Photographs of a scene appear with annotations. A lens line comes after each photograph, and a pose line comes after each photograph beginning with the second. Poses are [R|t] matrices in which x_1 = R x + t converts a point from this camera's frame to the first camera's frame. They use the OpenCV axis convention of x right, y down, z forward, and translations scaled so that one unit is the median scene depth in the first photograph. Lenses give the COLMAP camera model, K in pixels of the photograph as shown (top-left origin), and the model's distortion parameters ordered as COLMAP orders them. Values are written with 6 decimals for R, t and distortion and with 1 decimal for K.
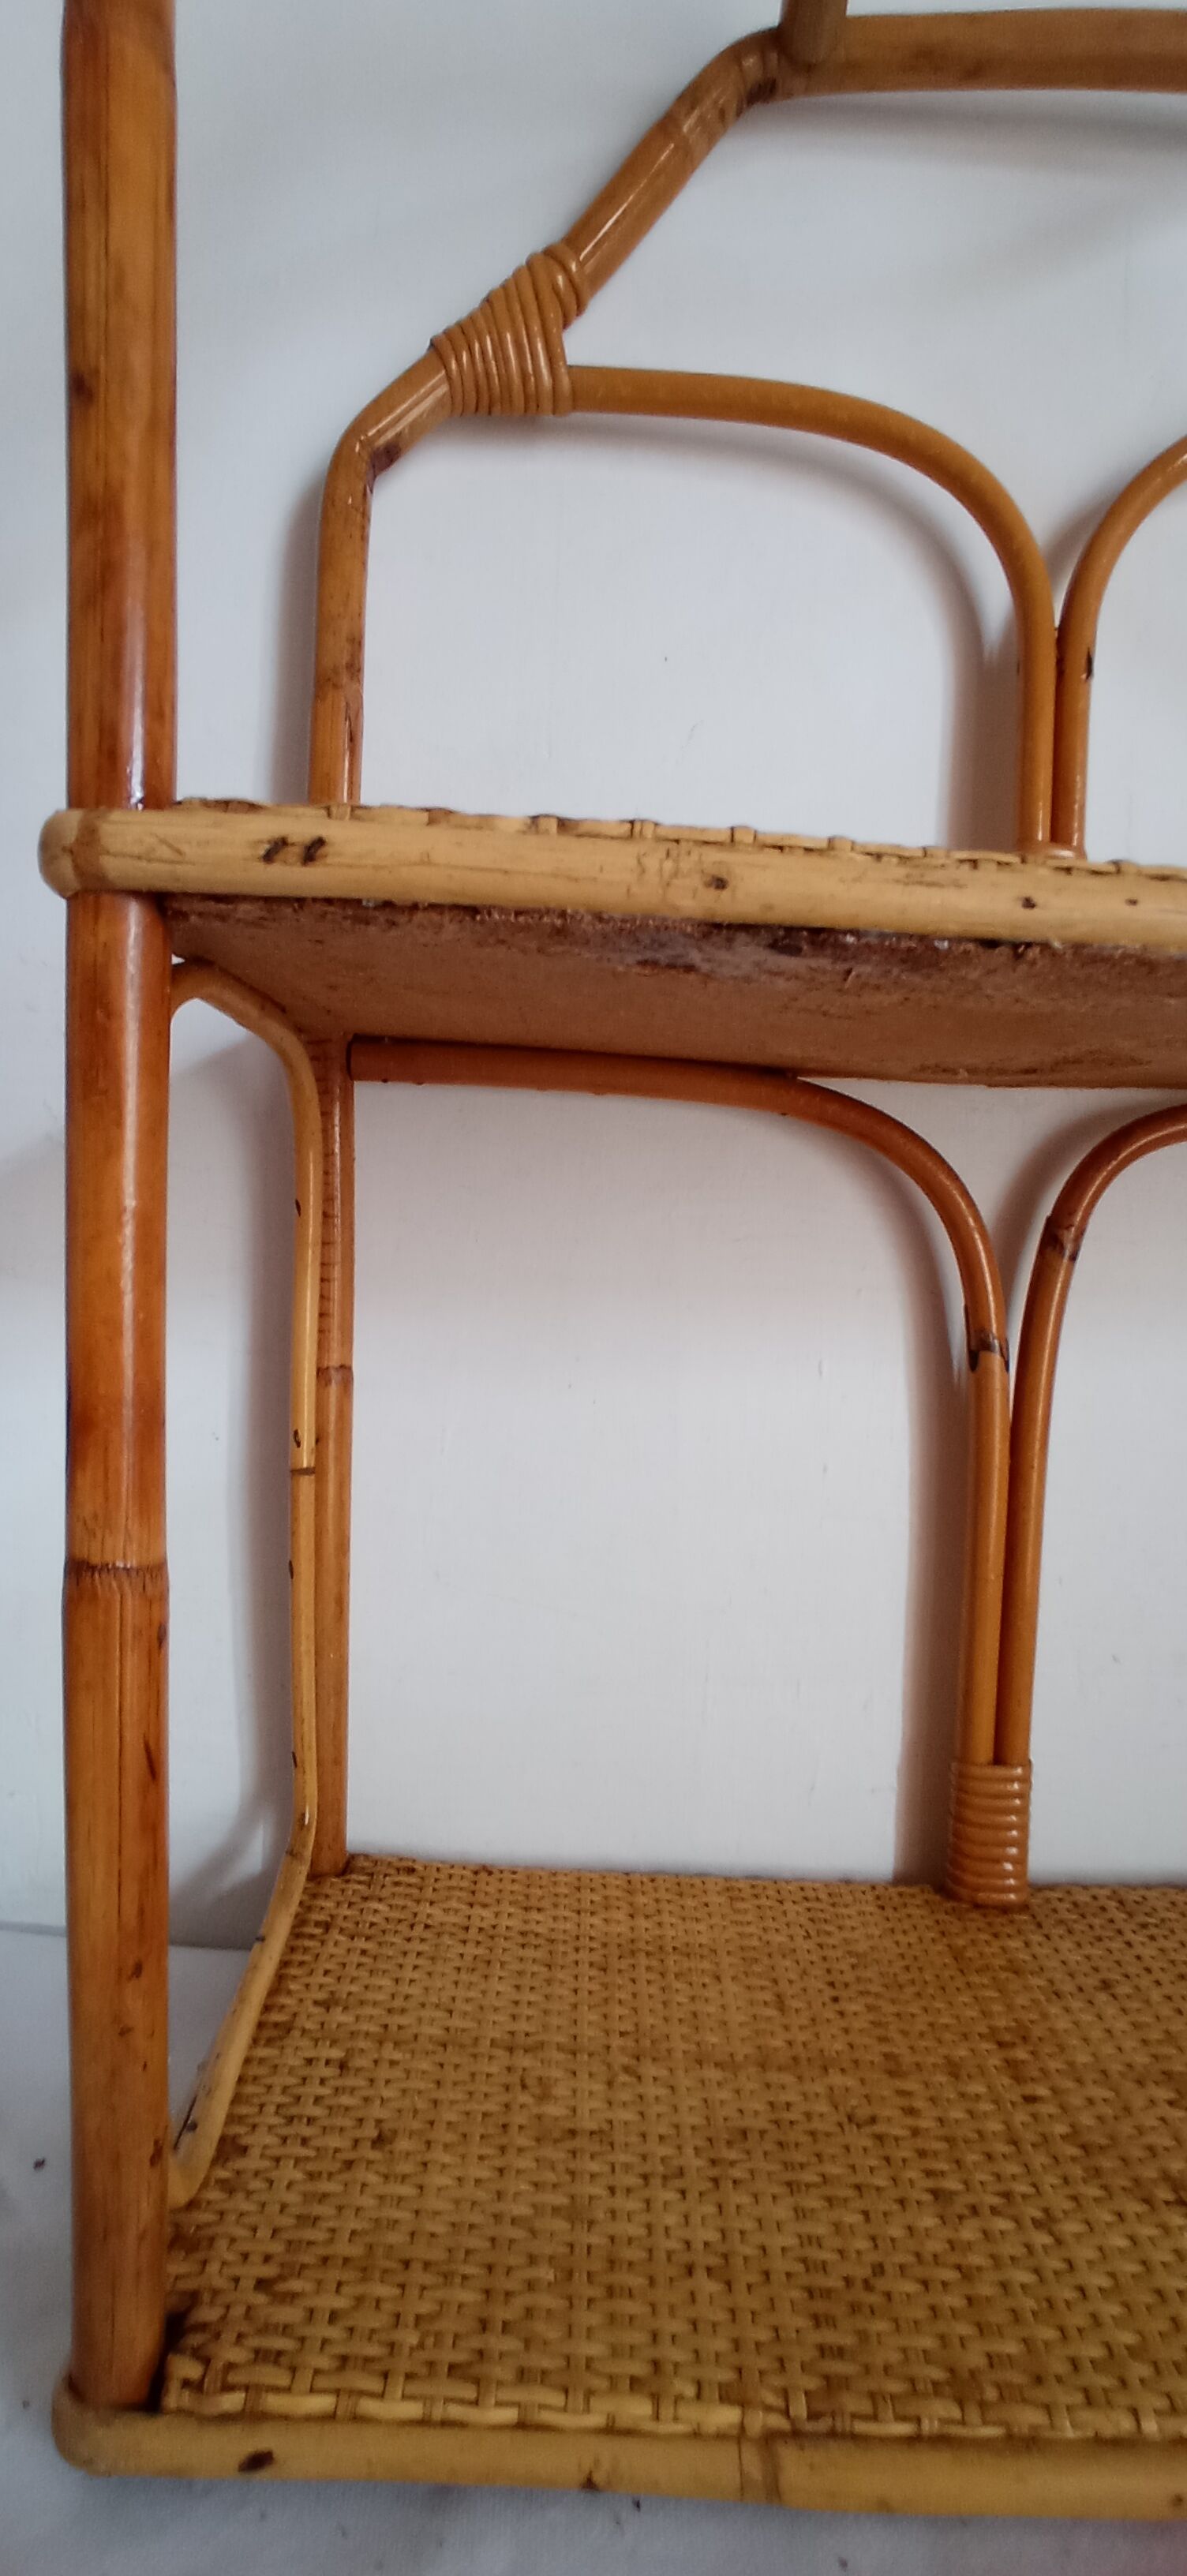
lens RADIAL K [[1200.8, 0, 620.0], [0, 1200.8, 1288.8], [0, 0, 1]] dist [0.002489, 0.000004]
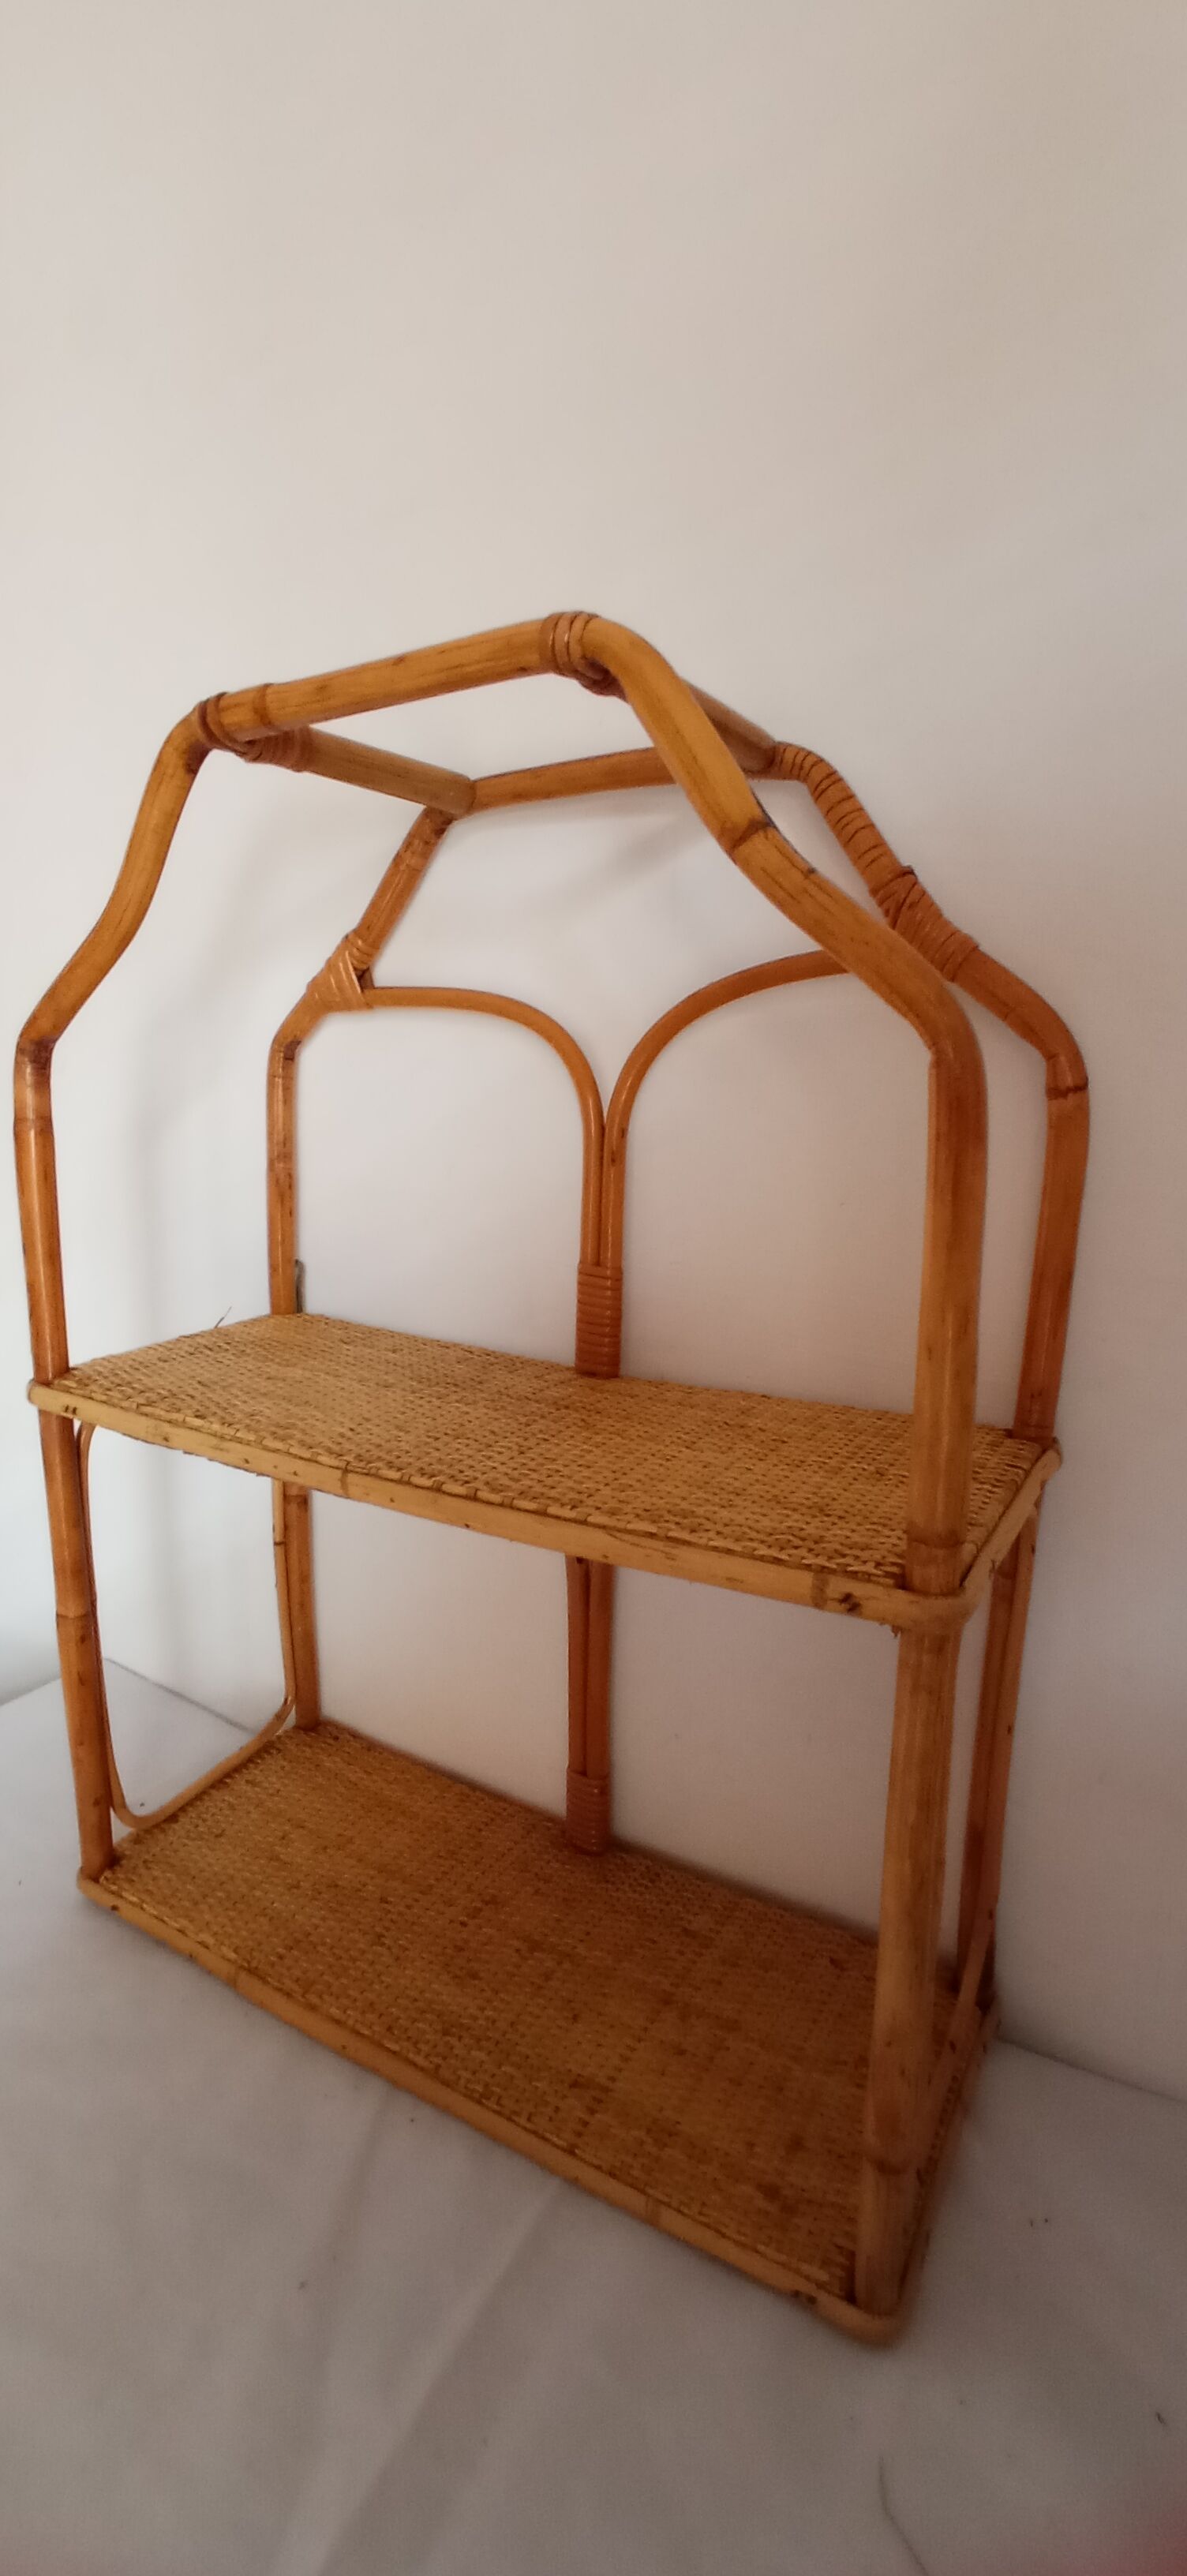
lens RADIAL K [[1228.8, 0, 633.6], [0, 1228.8, 1294.6], [0, 0, 1]] dist [-0.005202, -0.000146]
pose [[0.852227, 0.090161, -0.515344, 1.762346], [-0.011447, 0.988016, 0.153926, -0.815407], [0.523046, -0.125281, 0.843047, -0.570014]]
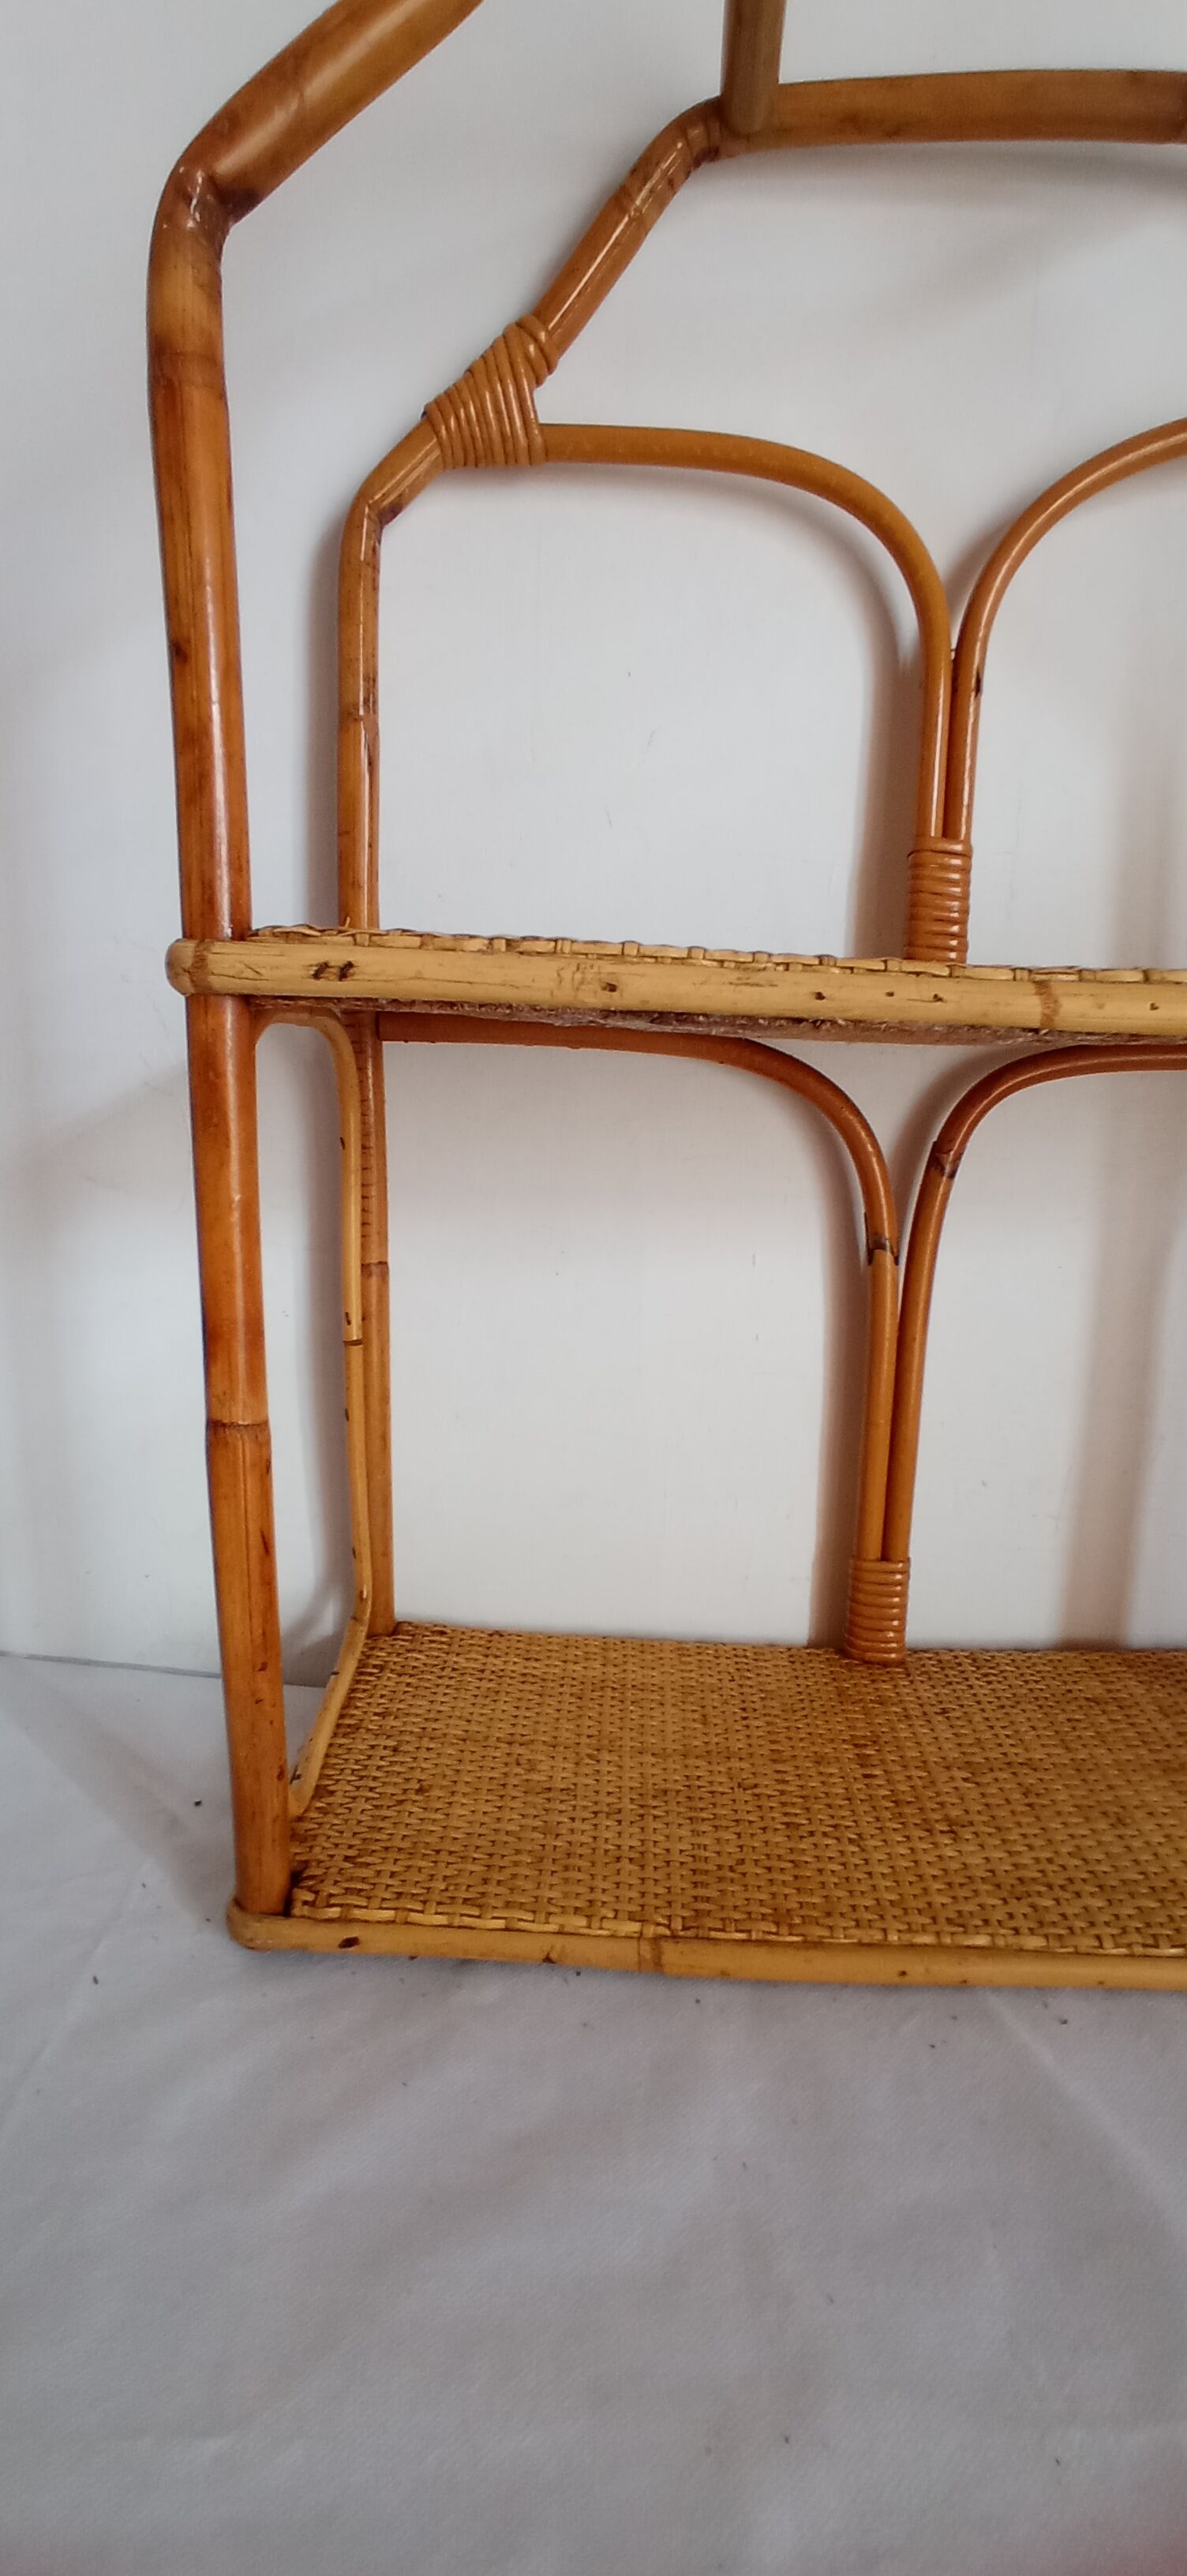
lens RADIAL K [[1228.8, 0, 633.6], [0, 1228.8, 1294.6], [0, 0, 1]] dist [-0.005202, -0.000146]
pose [[0.999639, -0.000729, -0.026875, 0.109600], [0.004631, 0.989360, 0.145416, -0.129693], [0.026483, -0.145488, 0.989005, -0.426943]]
